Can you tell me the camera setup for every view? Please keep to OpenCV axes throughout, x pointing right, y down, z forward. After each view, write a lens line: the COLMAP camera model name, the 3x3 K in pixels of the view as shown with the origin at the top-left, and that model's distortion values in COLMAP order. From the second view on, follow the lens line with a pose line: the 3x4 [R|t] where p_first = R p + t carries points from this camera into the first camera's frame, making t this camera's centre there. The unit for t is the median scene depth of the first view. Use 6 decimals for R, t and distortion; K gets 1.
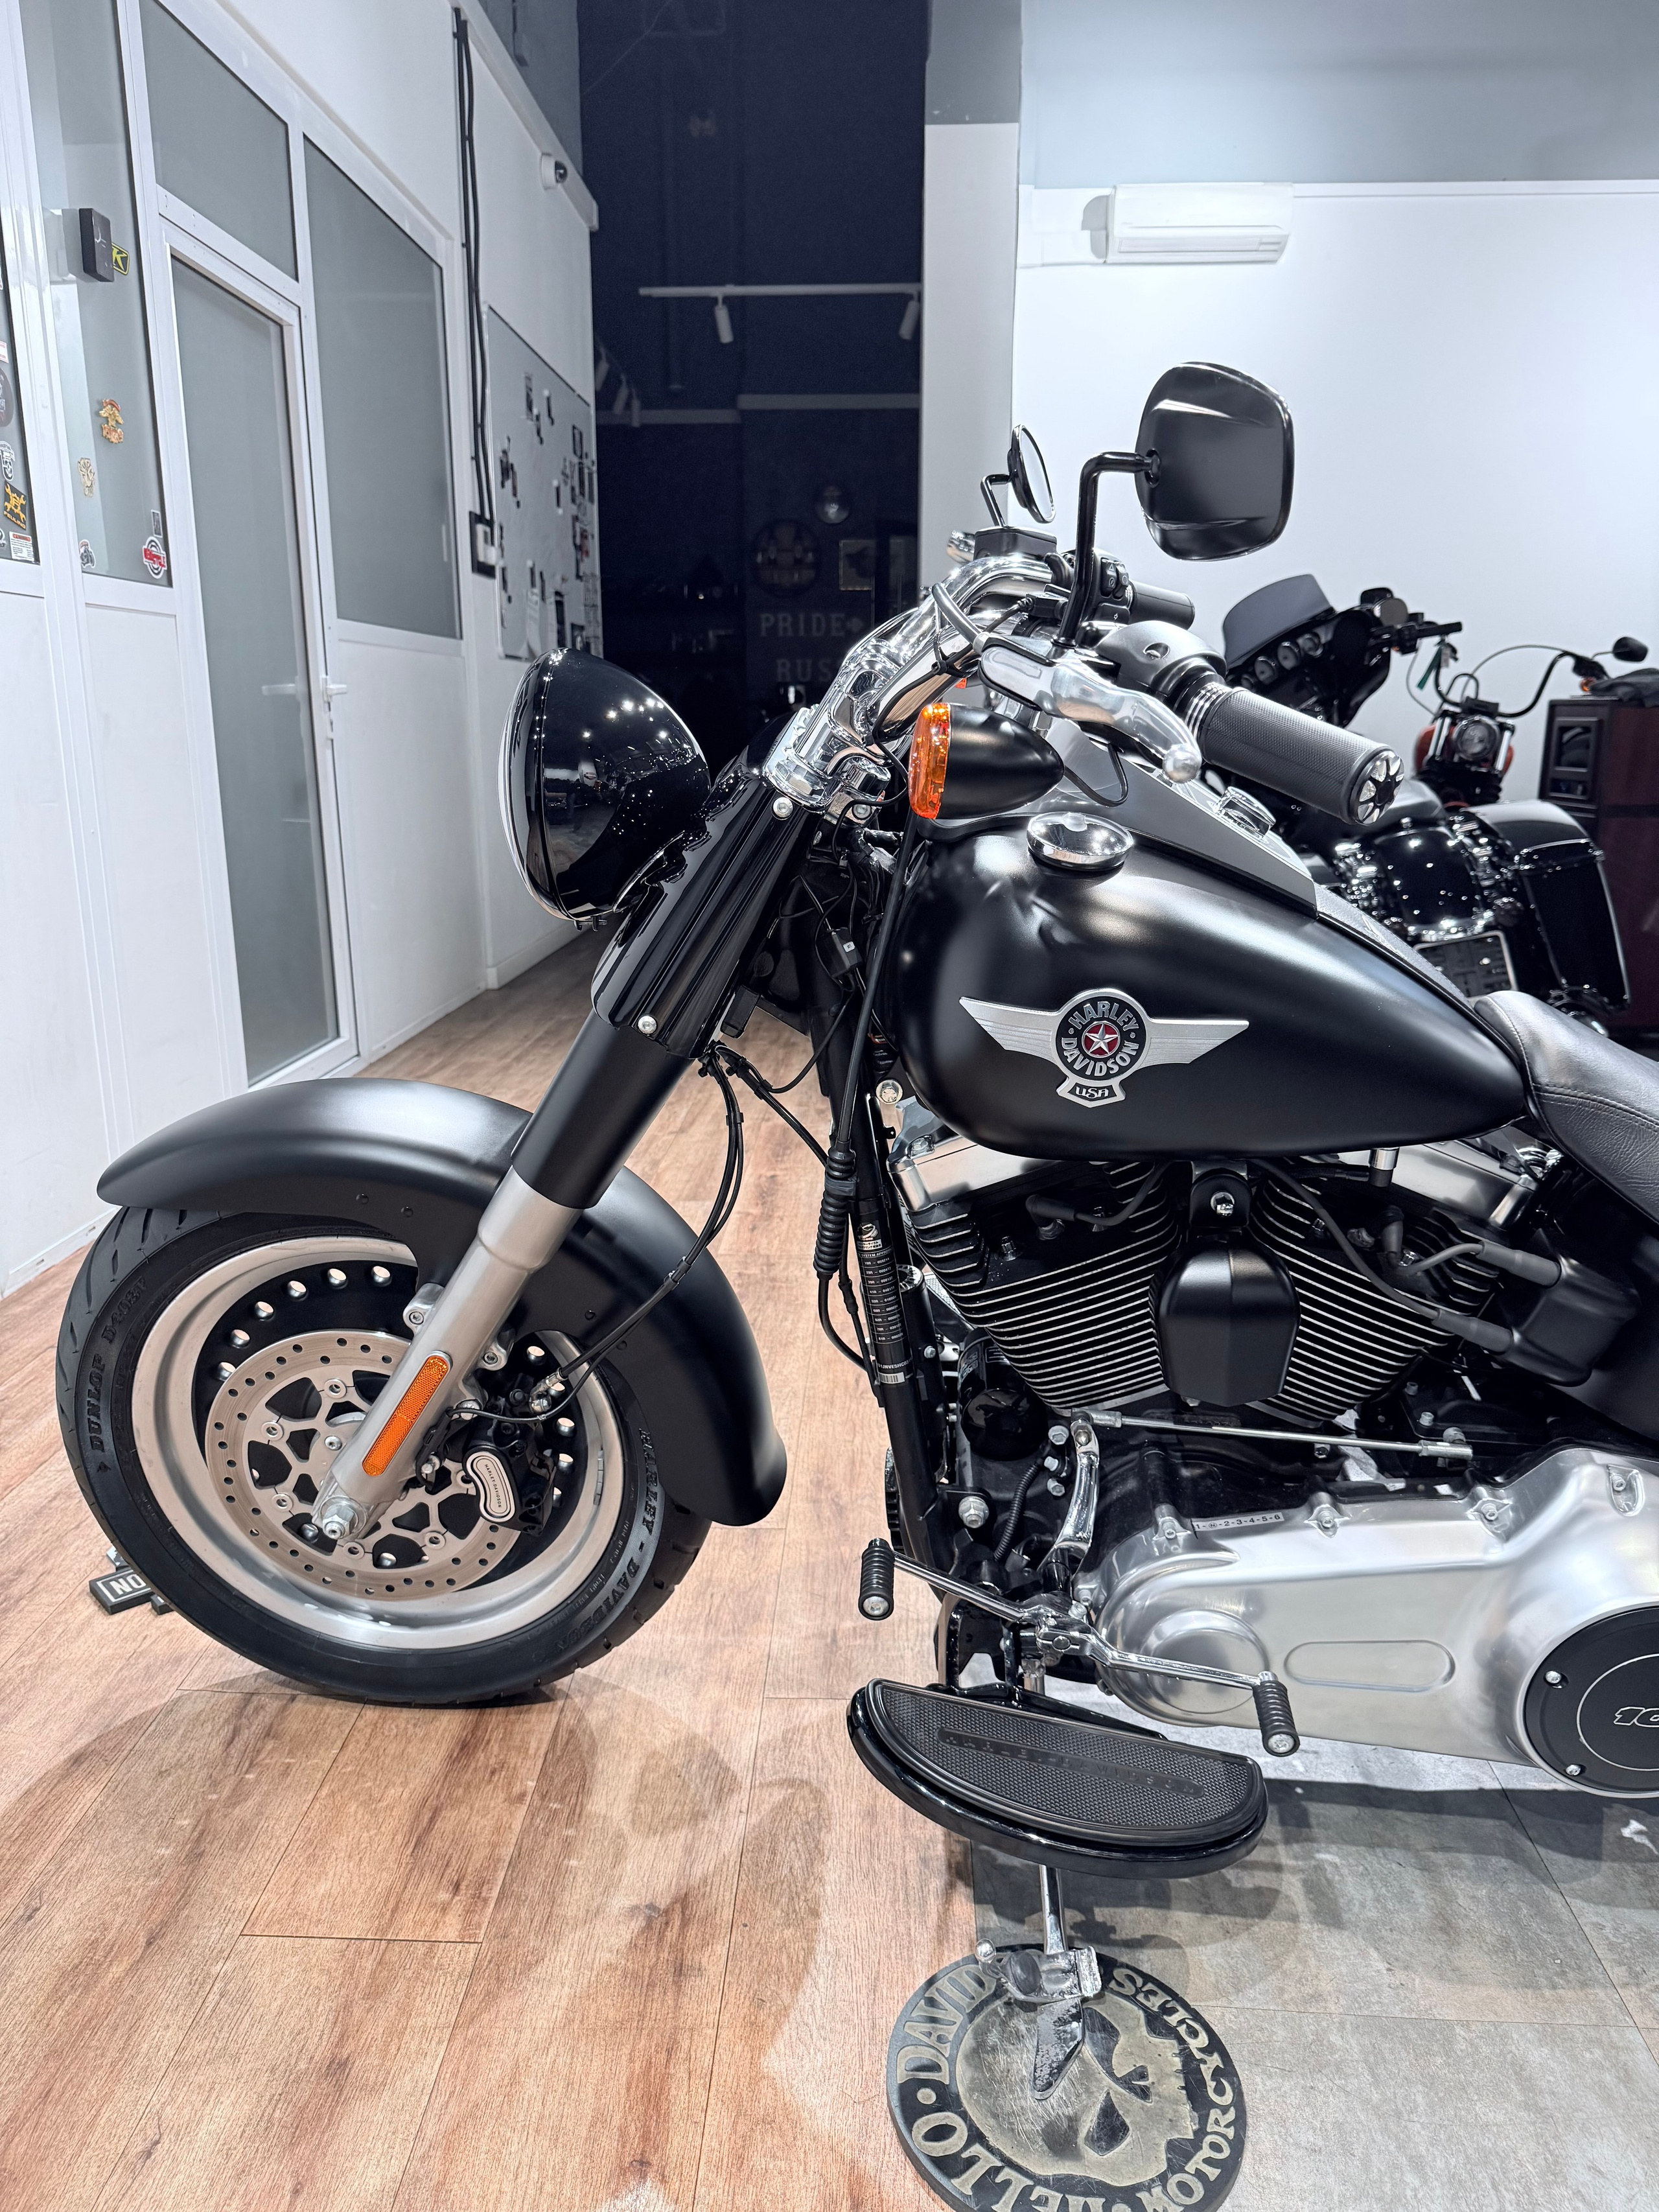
lens RADIAL K [[1556.1, 0, 833.8], [0, 1556.1, 1107.5], [0, 0, 1]] dist [0.008332, -0.019186]
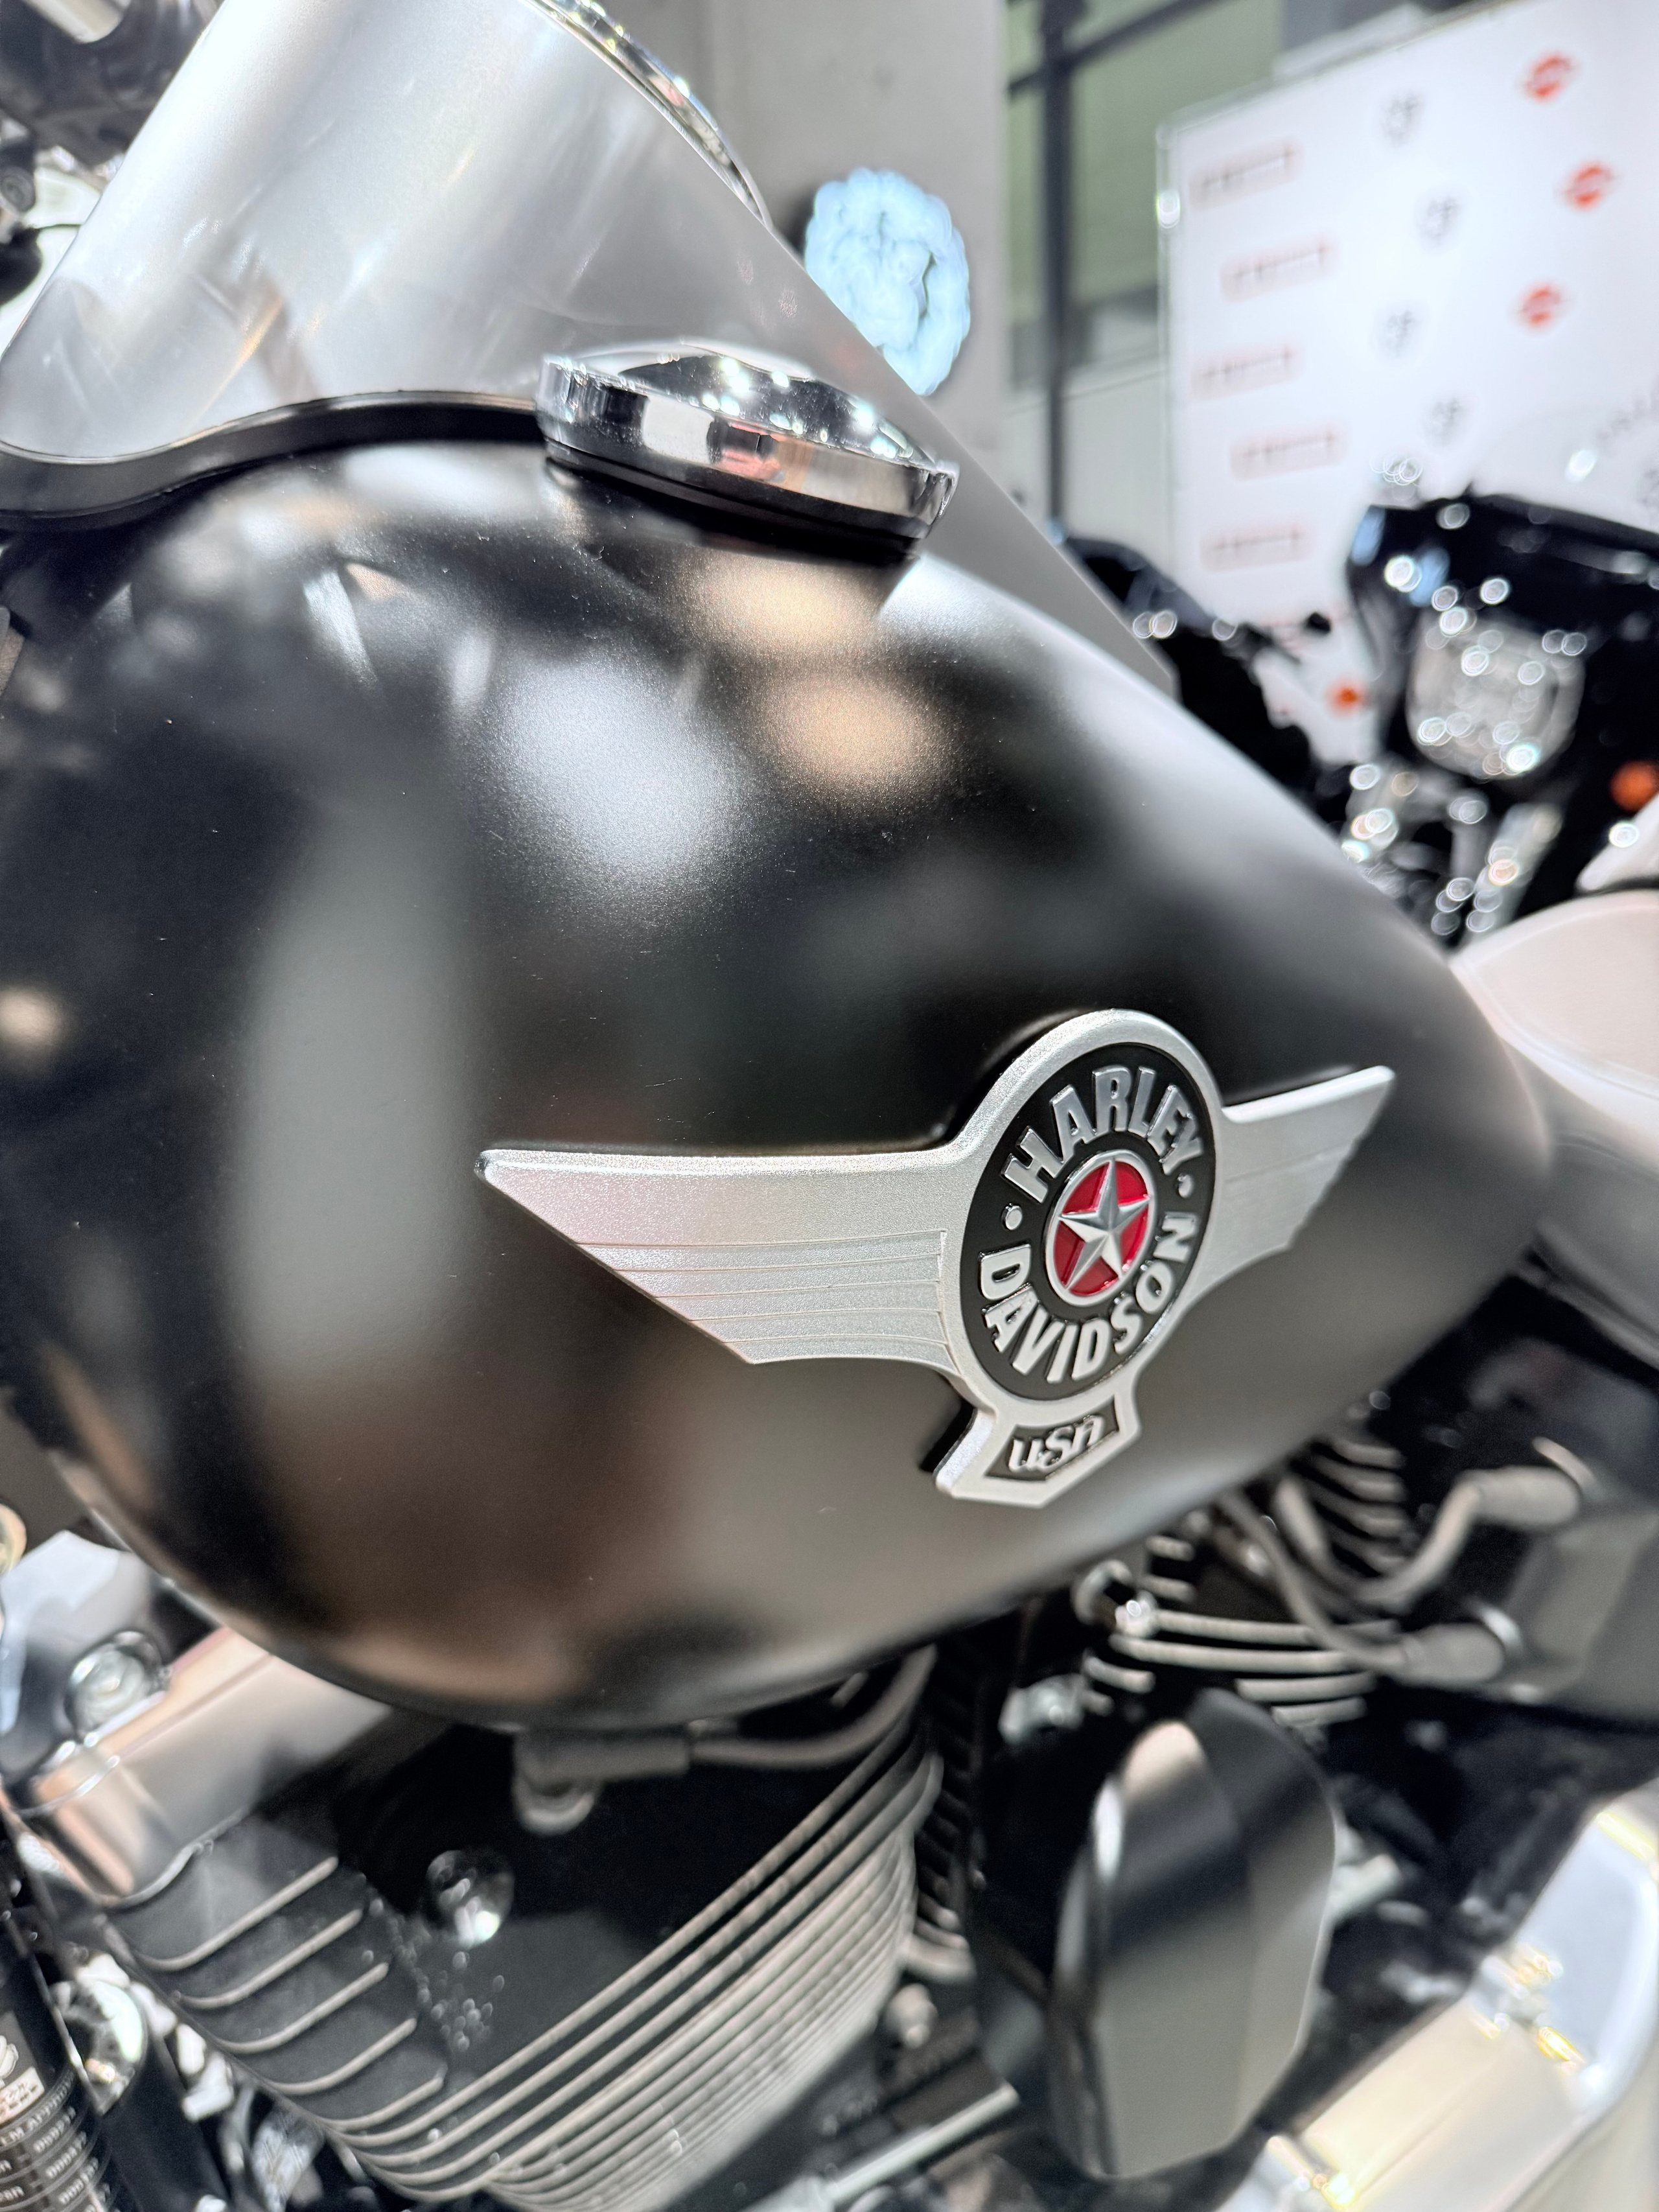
lens RADIAL K [[1642.8, 0, 862.9], [0, 1642.8, 1112.6], [0, 0, 1]] dist [0.003977, -0.109602]
pose [[0.756100, -0.158659, 0.634933, -0.011263], [0.186504, 0.982177, 0.023334, -0.052213], [-0.627319, 0.100775, 0.772215, 0.579957]]
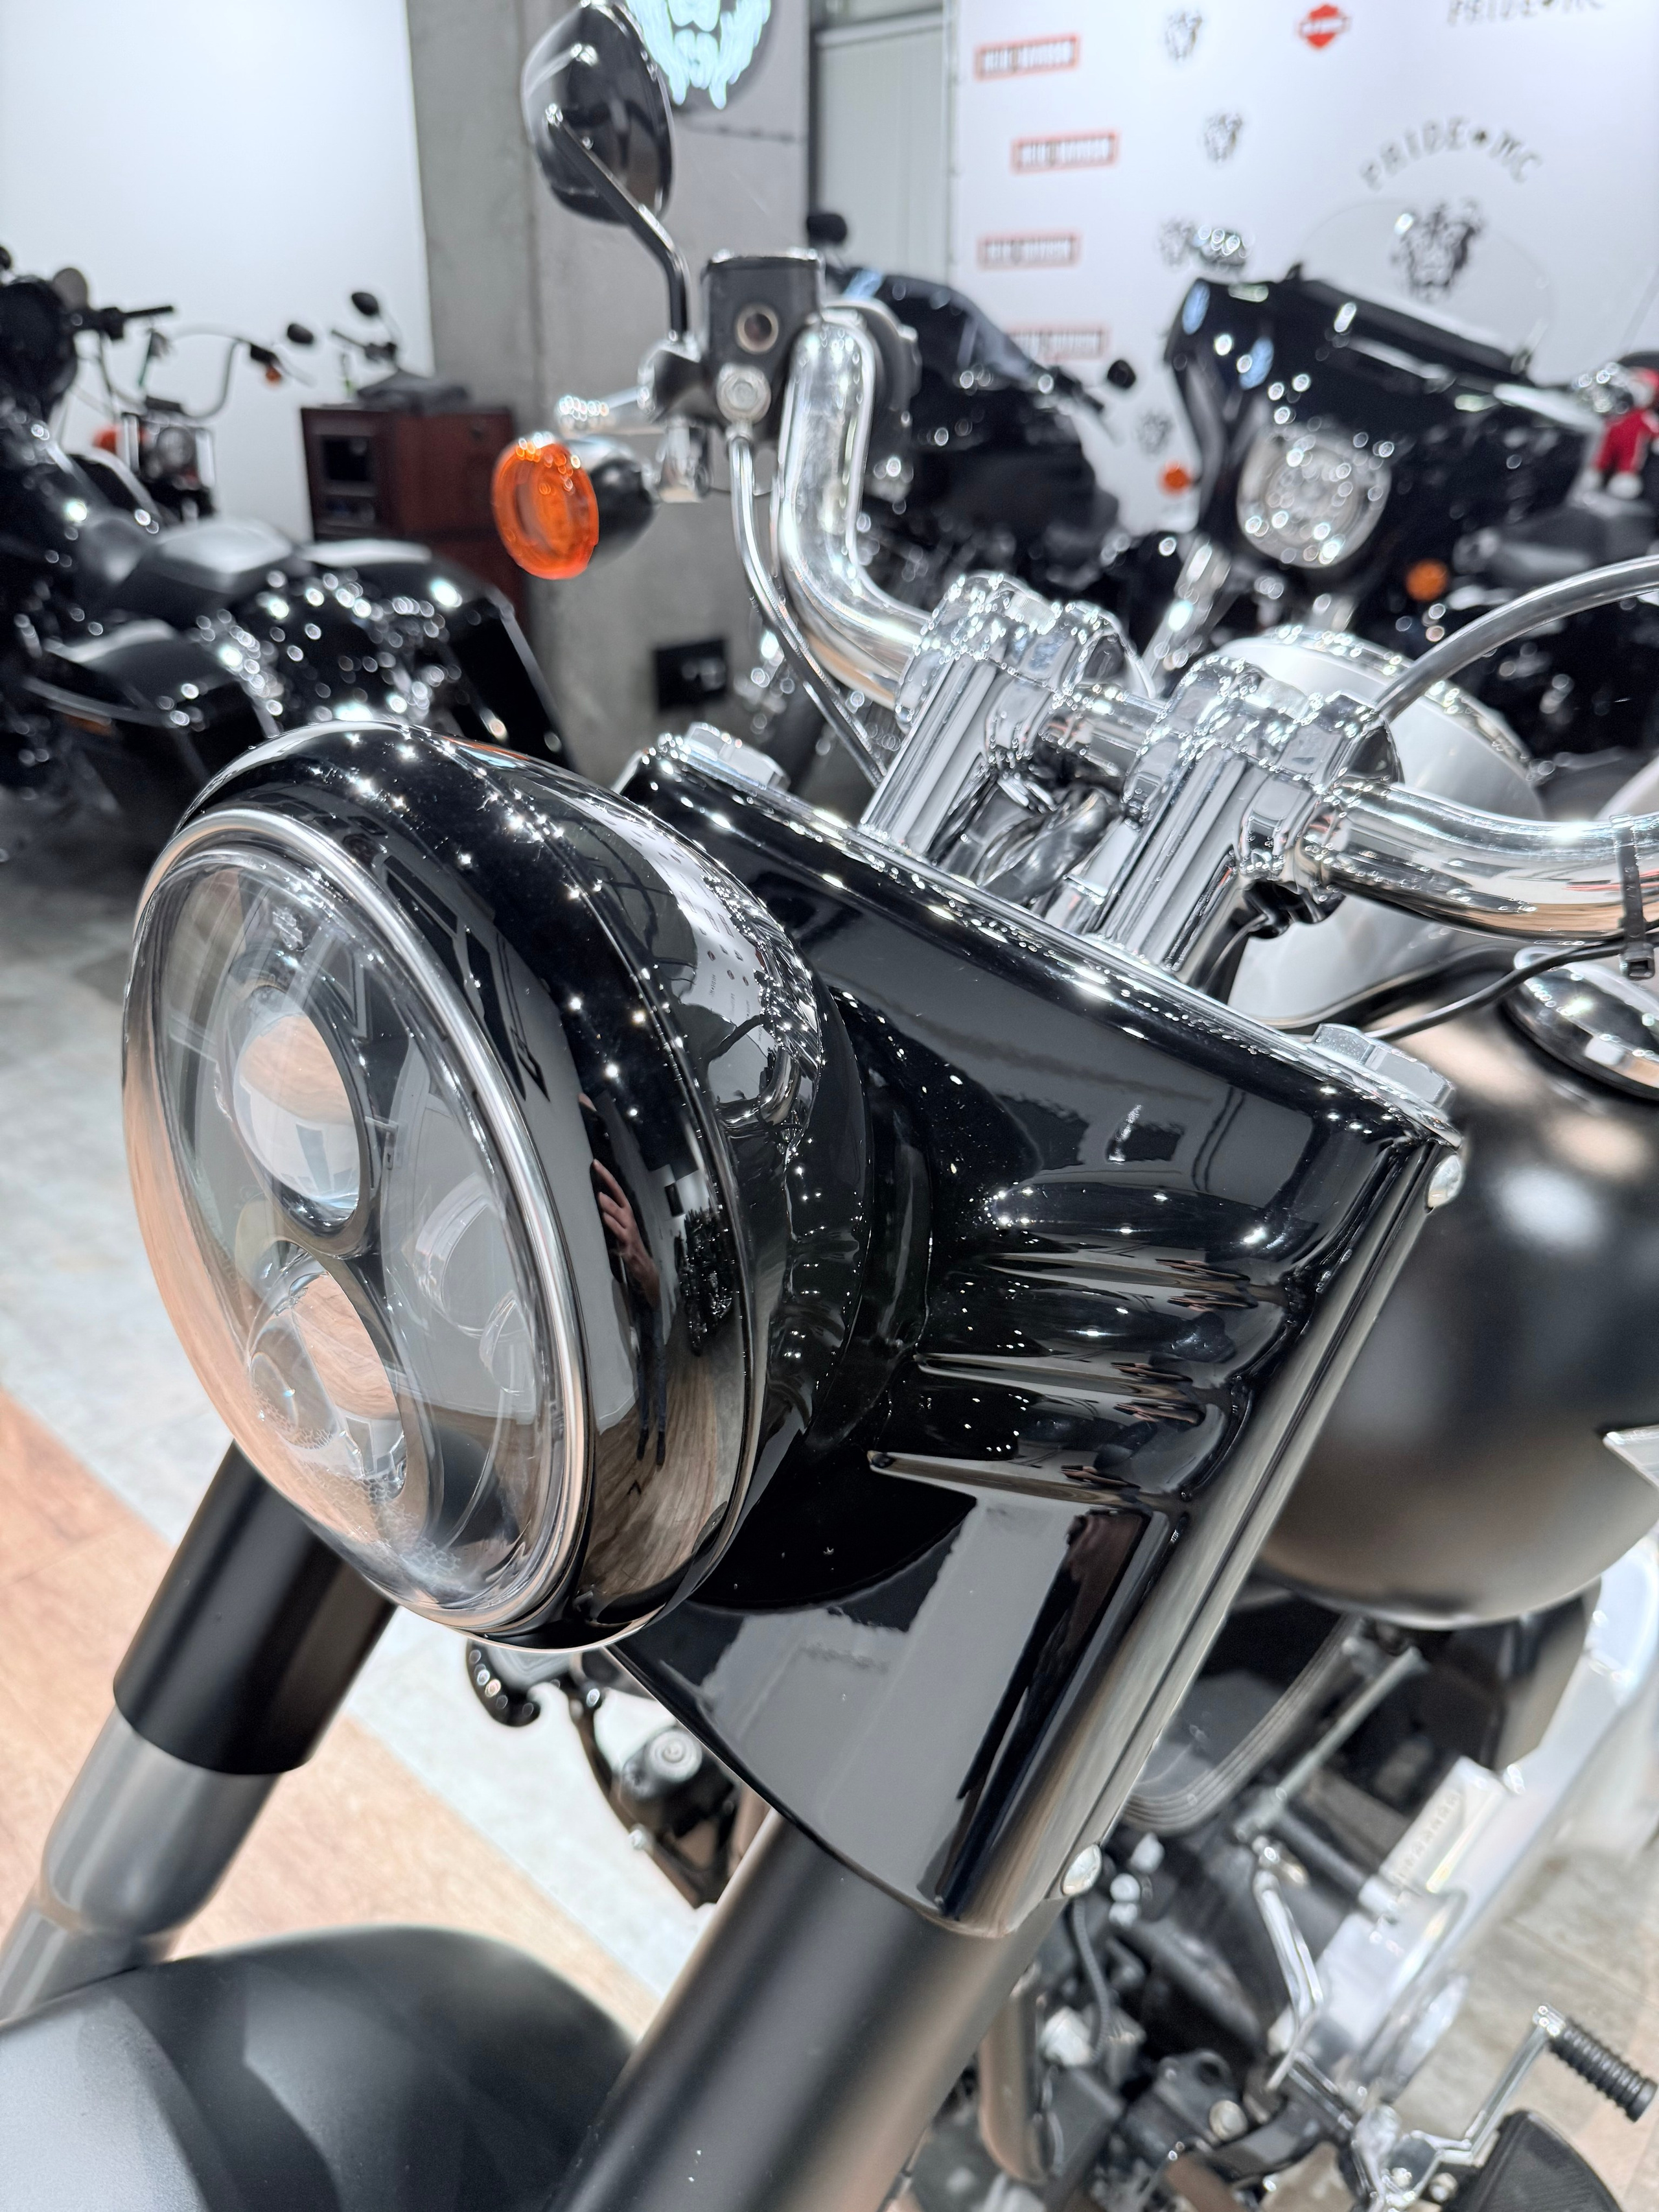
lens RADIAL K [[1595.3, 0, 820.8], [0, 1595.3, 1101.6], [0, 0, 1]] dist [-0.025017, -0.000418]
pose [[0.639162, -0.309510, 0.704042, -0.263278], [0.174780, 0.949948, 0.258942, -0.234267], [-0.748949, -0.042453, 0.661266, 0.623846]]
